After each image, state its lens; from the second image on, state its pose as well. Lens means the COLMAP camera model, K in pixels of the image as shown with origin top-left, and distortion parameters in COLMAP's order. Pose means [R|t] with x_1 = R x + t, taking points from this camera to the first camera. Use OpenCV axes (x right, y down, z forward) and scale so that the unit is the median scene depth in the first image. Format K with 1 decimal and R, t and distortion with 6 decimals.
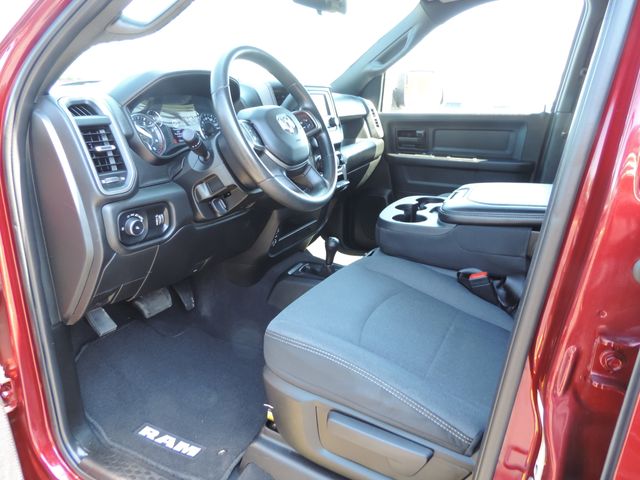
lens RADIAL K [[451.7, 0, 318.5], [0, 451.7, 239.0], [0, 0, 1]] dist [-0.028079, 0.002901]
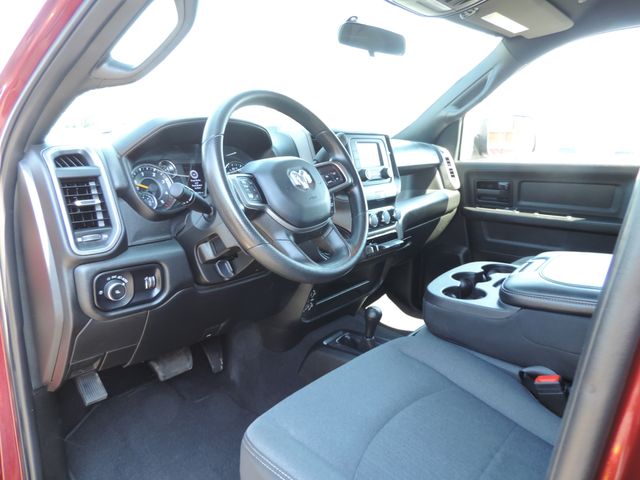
lens RADIAL K [[451.7, 0, 320.4], [0, 451.7, 238.1], [0, 0, 1]] dist [-0.028079, 0.002901]
pose [[0.976836, 0.047496, -0.208650, 0.127855], [-0.067057, 0.993888, -0.087698, -0.062535], [0.203209, 0.099658, 0.974050, 0.167223]]
